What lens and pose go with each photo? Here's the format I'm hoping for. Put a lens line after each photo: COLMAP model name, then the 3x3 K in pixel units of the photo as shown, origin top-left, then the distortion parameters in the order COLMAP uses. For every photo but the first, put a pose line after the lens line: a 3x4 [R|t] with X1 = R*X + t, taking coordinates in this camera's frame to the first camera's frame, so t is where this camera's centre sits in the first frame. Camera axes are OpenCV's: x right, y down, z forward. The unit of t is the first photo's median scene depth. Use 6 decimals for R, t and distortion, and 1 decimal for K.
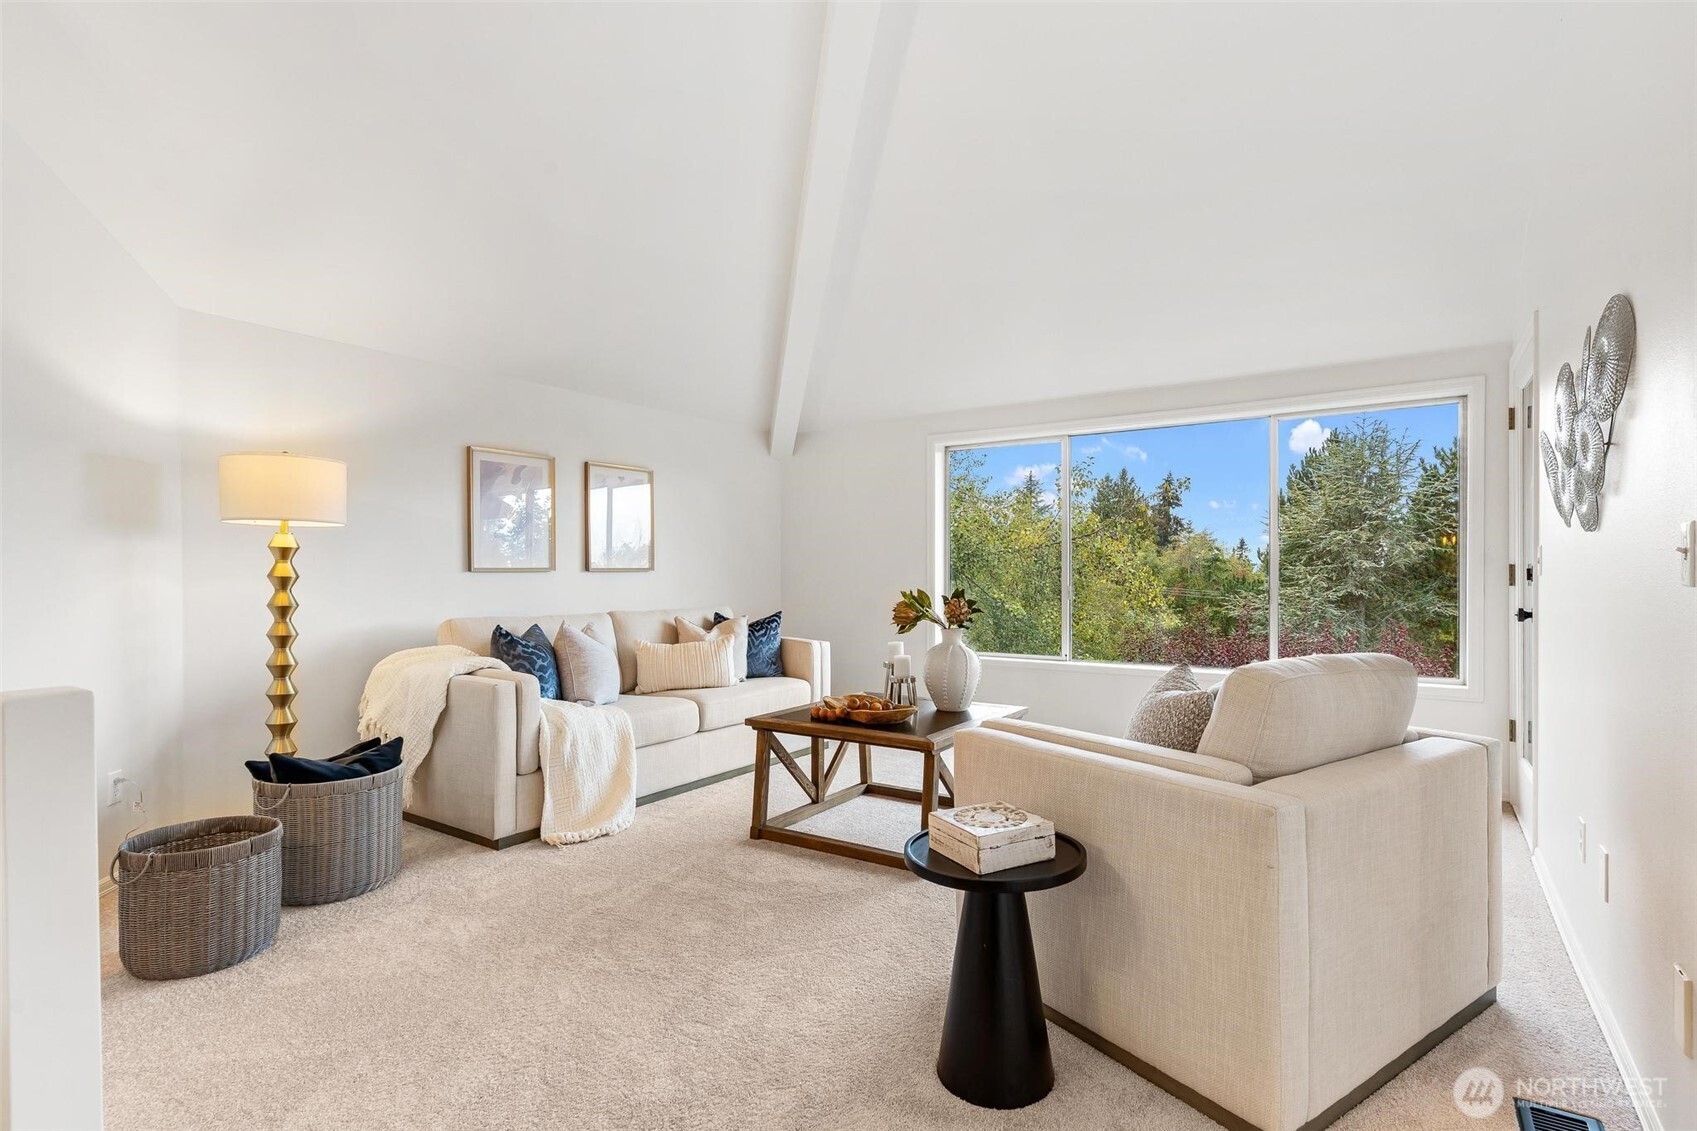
lens RADIAL K [[818.0, 0, 859.7], [0, 818.0, 569.4], [0, 0, 1]] dist [0.002257, 0.000294]
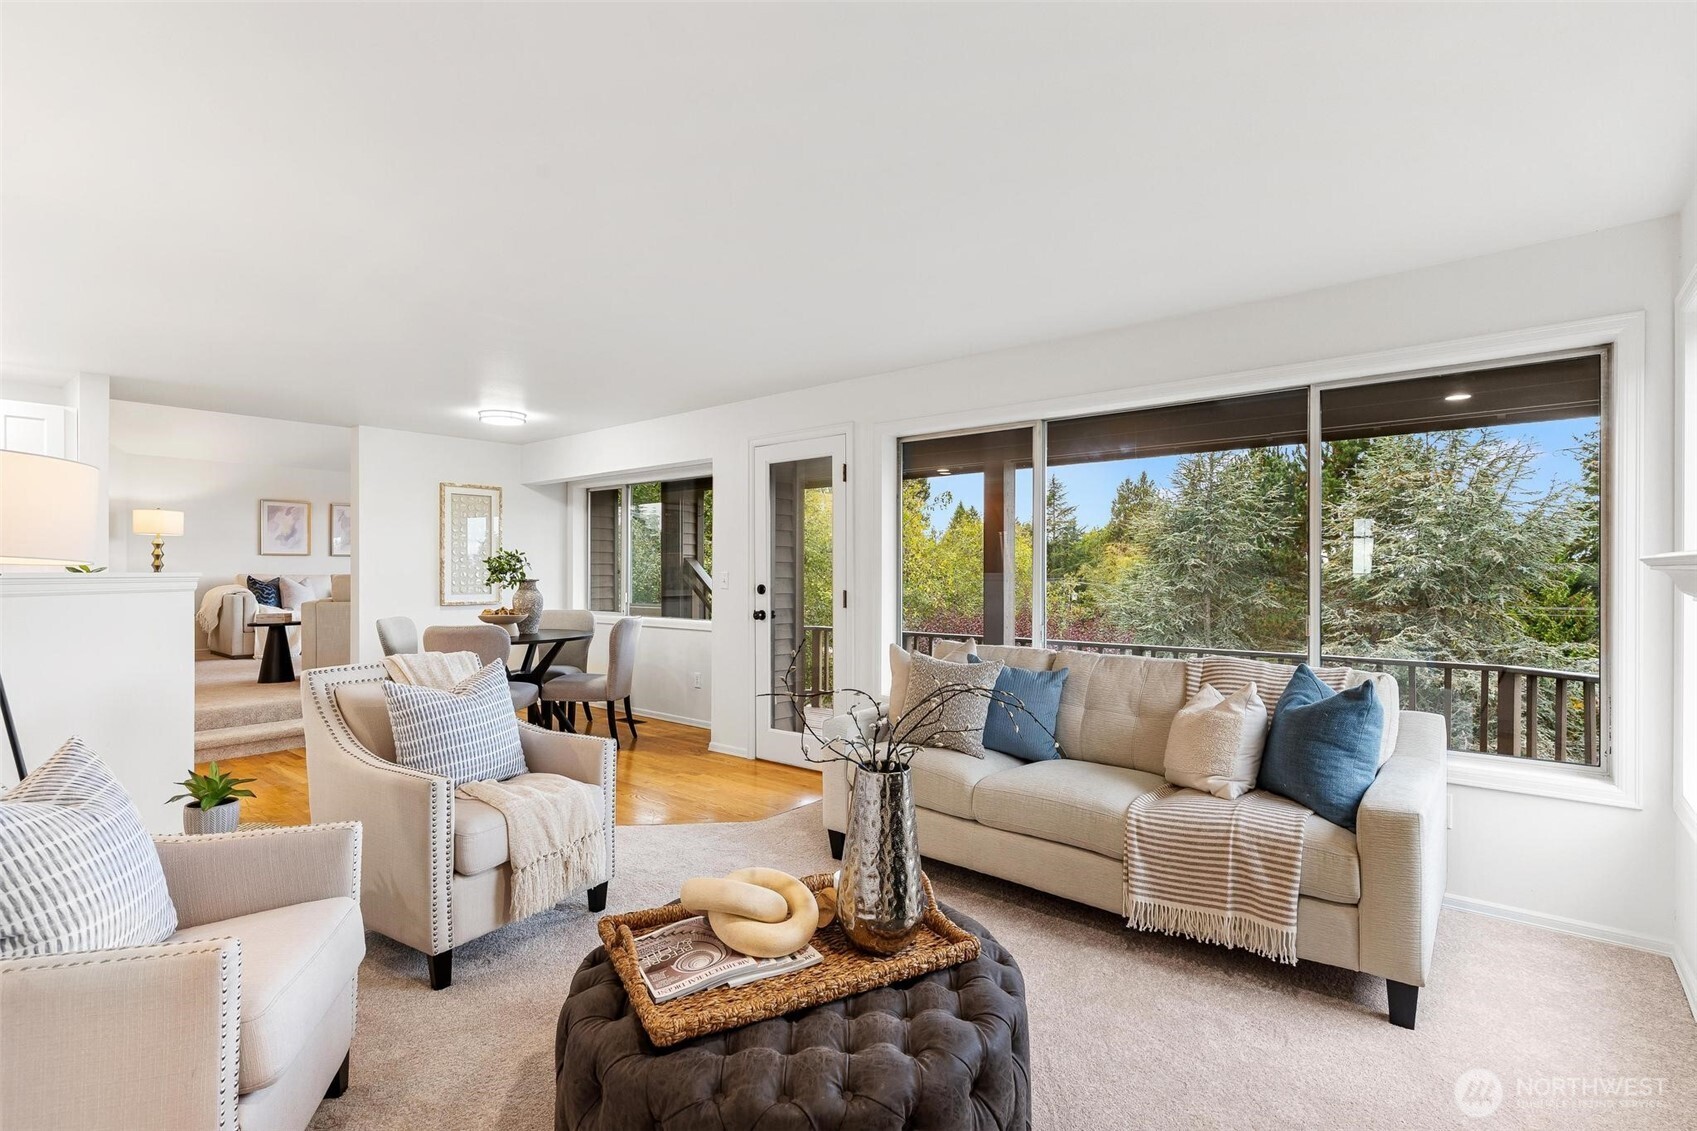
lens RADIAL K [[818.0, 0, 859.7], [0, 818.0, 569.4], [0, 0, 1]] dist [0.002257, 0.000294]
pose [[0.994814, 0.006791, -0.101486, 1.756929], [-0.006735, 0.999977, 0.000898, 0.037636], [0.101490, -0.000210, 0.994837, -1.360916]]
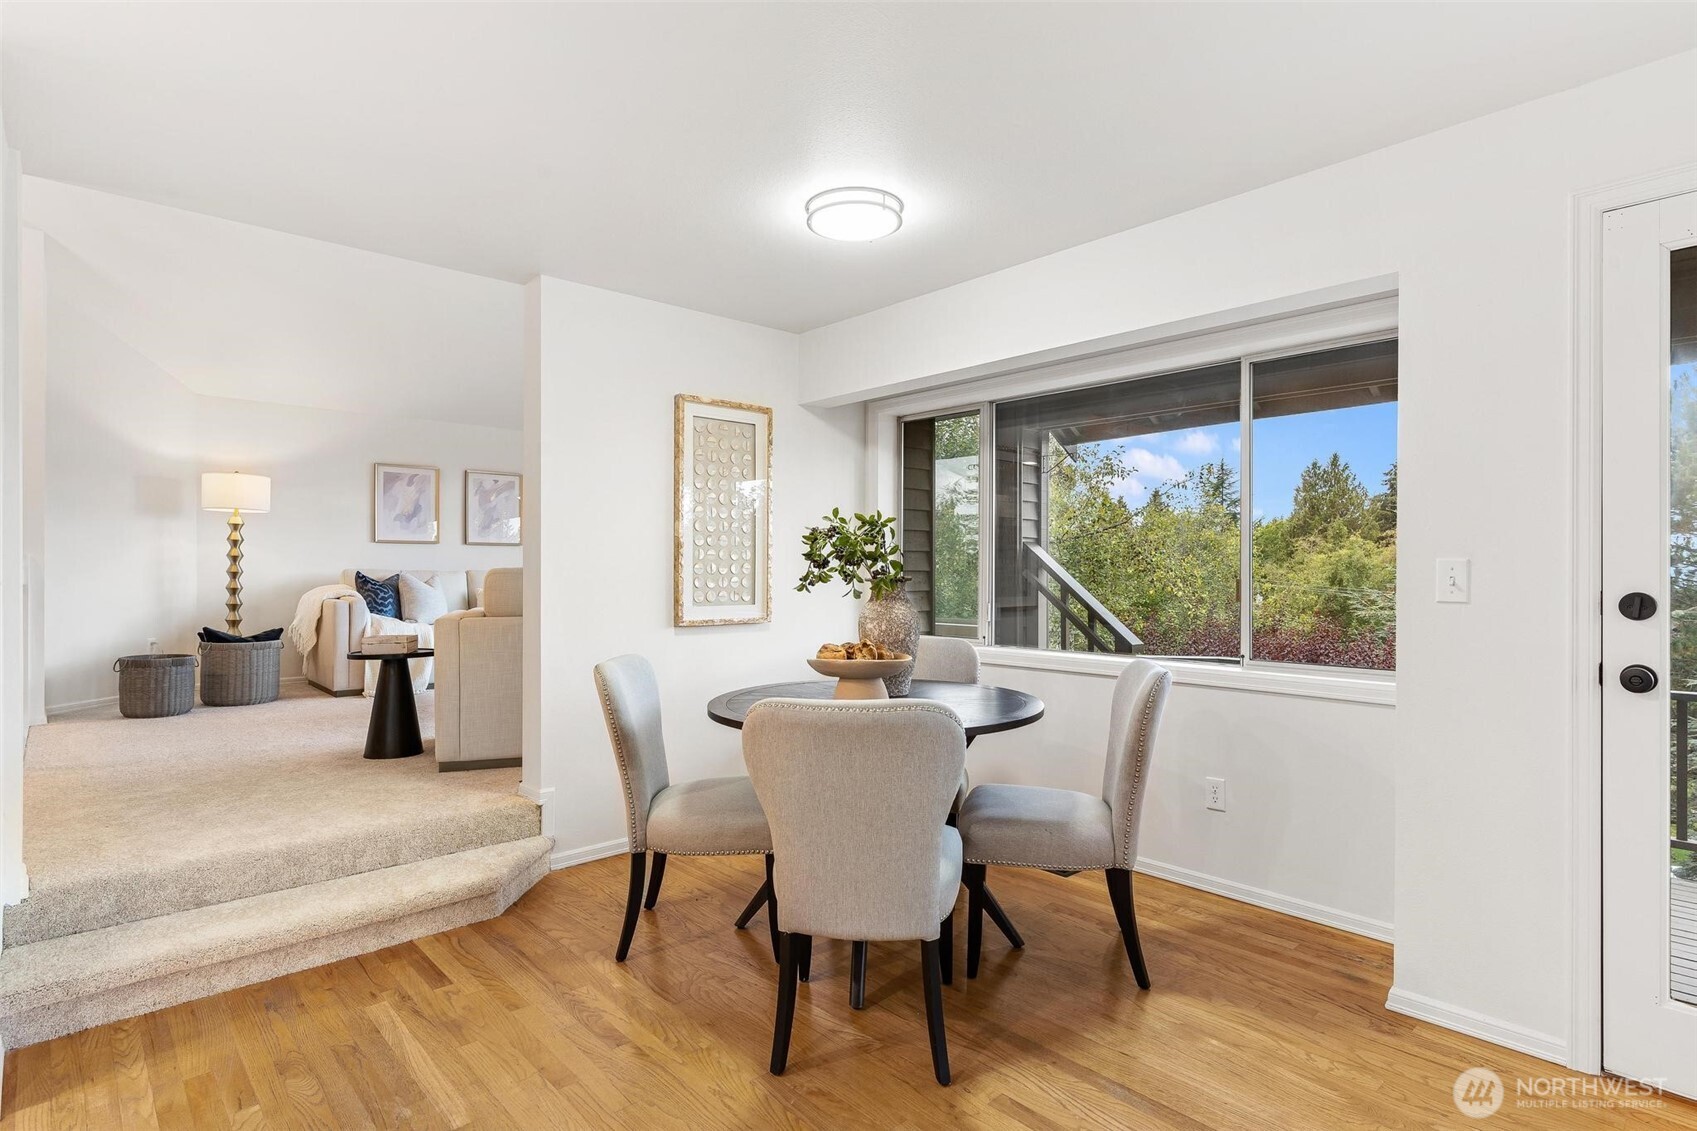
lens RADIAL K [[862.7, 0, 837.7], [0, 862.7, 571.6], [0, 0, 1]] dist [0.001302, 0.000035]
pose [[0.969305, 0.008709, -0.245708, 1.012219], [-0.007845, 0.999959, 0.004495, 0.057251], [0.245737, -0.002429, 0.969333, -0.506630]]
